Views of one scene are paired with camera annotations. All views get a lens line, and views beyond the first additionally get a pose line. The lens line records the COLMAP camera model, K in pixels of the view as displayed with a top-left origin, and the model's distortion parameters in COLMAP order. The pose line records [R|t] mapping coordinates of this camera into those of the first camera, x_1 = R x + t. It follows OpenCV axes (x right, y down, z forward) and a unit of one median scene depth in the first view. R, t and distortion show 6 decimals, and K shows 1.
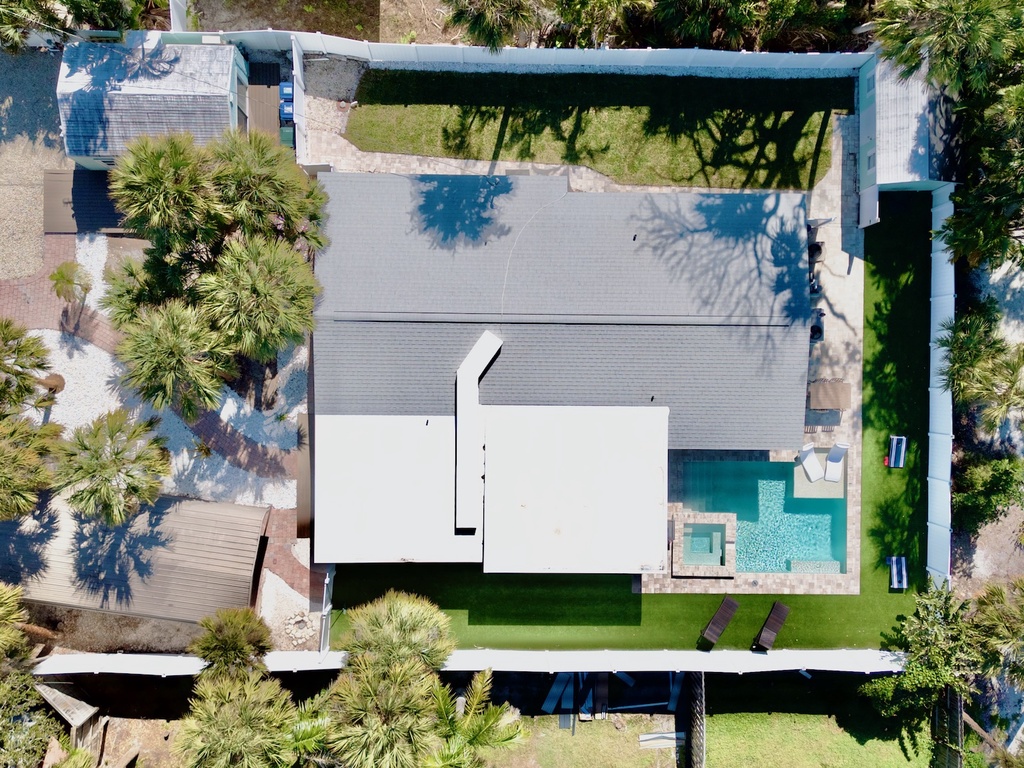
lens RADIAL K [[1016.9, 0, 509.3], [0, 1016.9, 380.9], [0, 0, 1]] dist [0.065379, -0.000768]
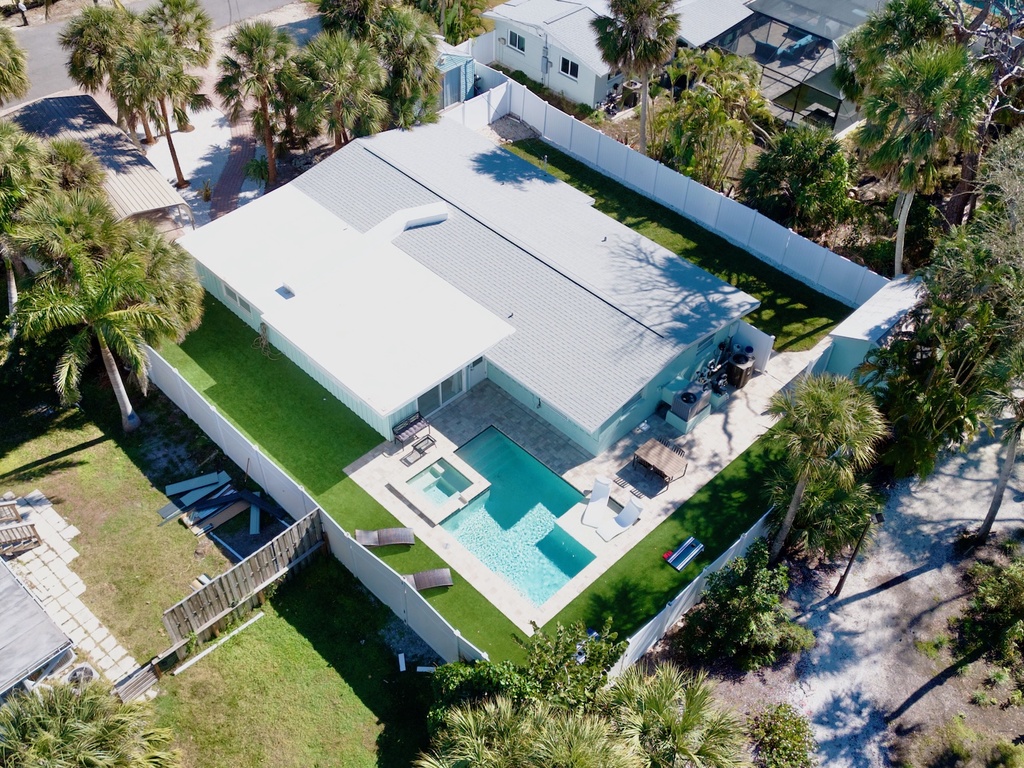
lens RADIAL K [[1016.9, 0, 509.3], [0, 1016.9, 380.9], [0, 0, 1]] dist [0.065379, -0.000768]
pose [[0.708879, 0.477695, -0.518939, 0.633171], [-0.705327, 0.477841, -0.523624, 0.522844], [-0.002162, 0.737208, 0.675663, 0.359977]]
